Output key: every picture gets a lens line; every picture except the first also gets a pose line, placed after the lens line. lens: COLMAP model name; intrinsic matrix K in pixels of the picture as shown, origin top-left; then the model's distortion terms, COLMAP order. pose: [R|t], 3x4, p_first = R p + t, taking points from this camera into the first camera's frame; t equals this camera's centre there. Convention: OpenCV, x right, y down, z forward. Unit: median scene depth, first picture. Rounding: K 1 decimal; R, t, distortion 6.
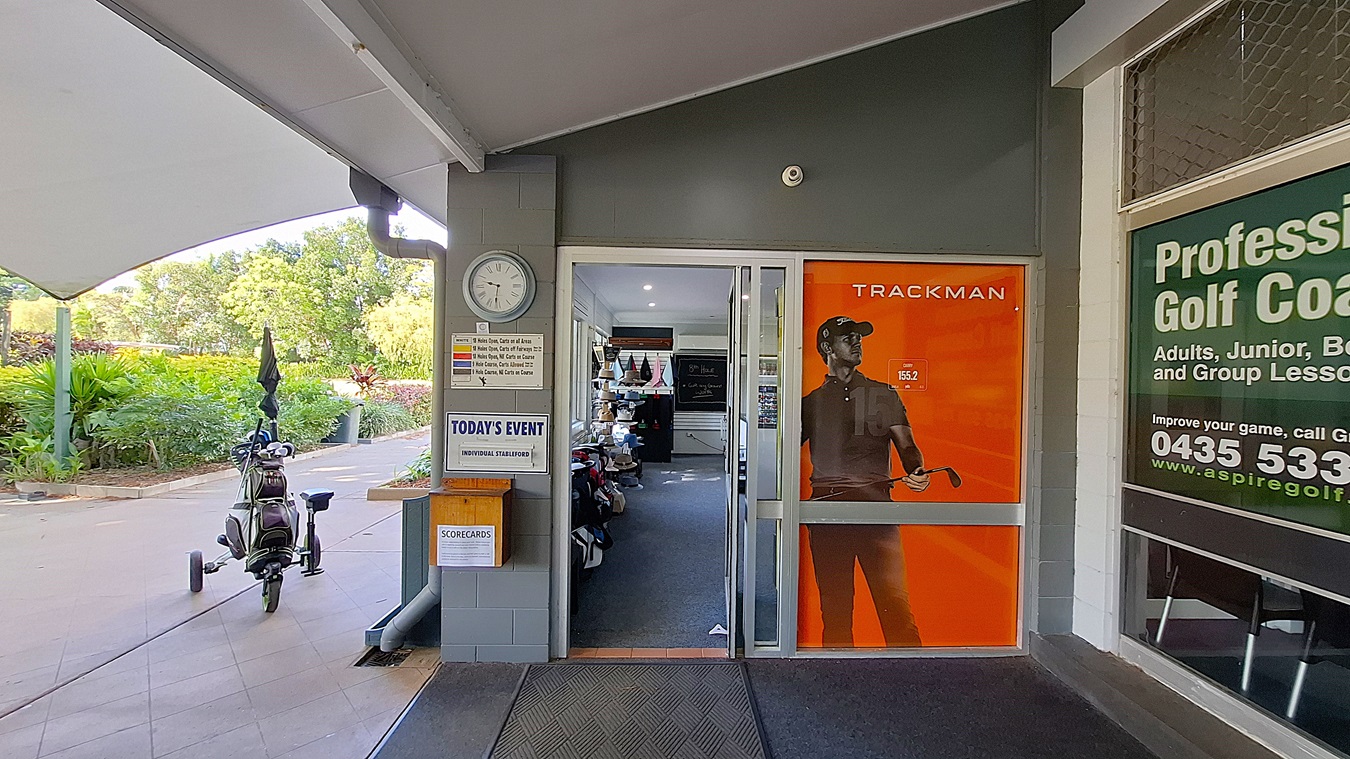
lens RADIAL K [[527.7, 0, 675.7], [0, 527.7, 380.0], [0, 0, 1]] dist [-0.002359, 0.000351]
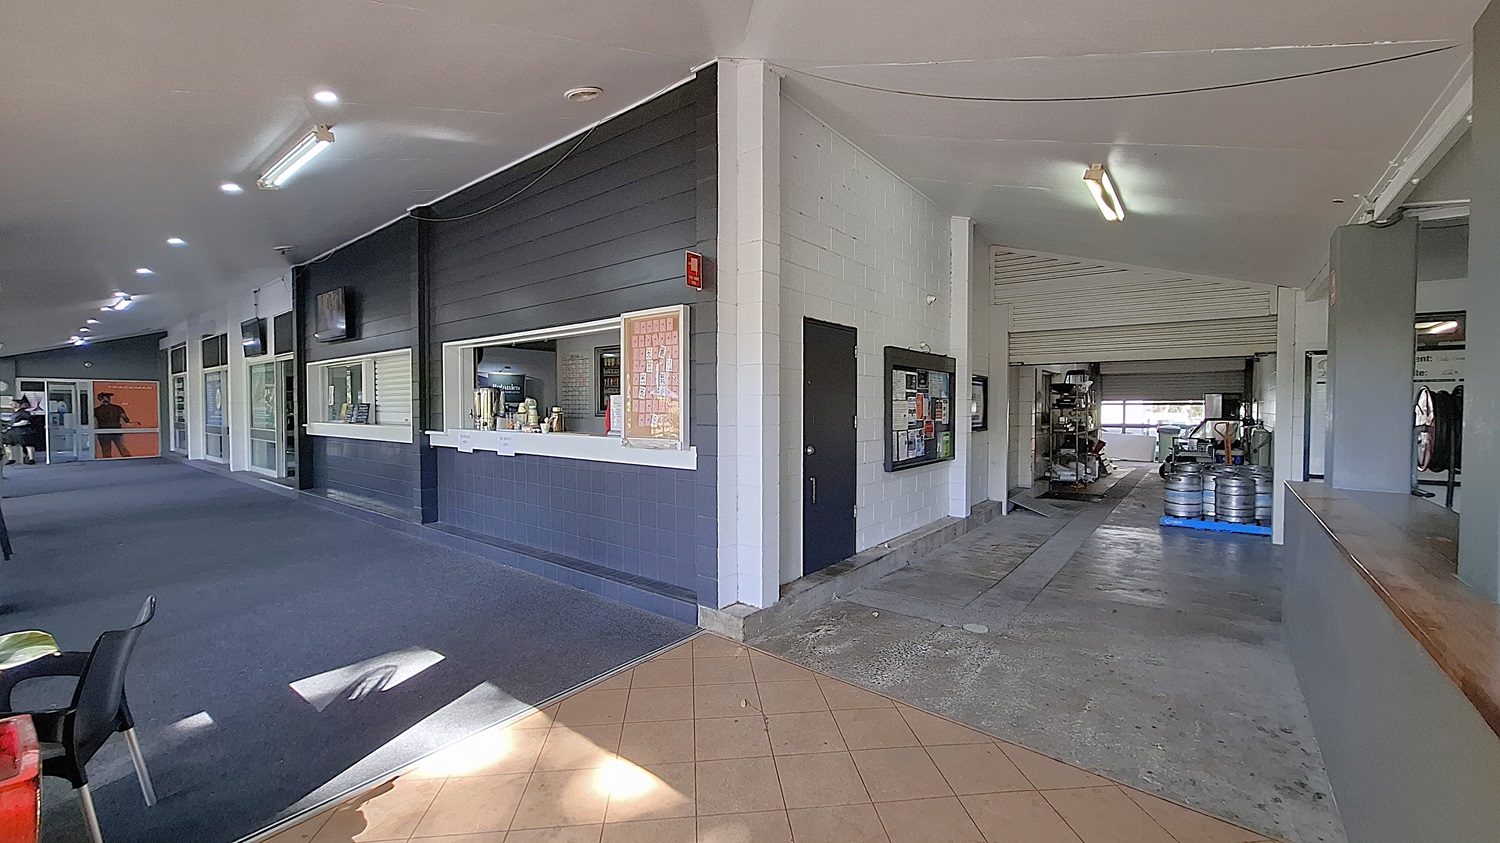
lens RADIAL K [[586.4, 0, 753.8], [0, 586.4, 420.3], [0, 0, 1]] dist [-0.002359, 0.000351]
pose [[0.638948, -0.030129, 0.768660, -0.032126], [0.010151, 0.999476, 0.030737, 0.040109], [-0.769183, -0.011837, 0.638919, -7.557500]]
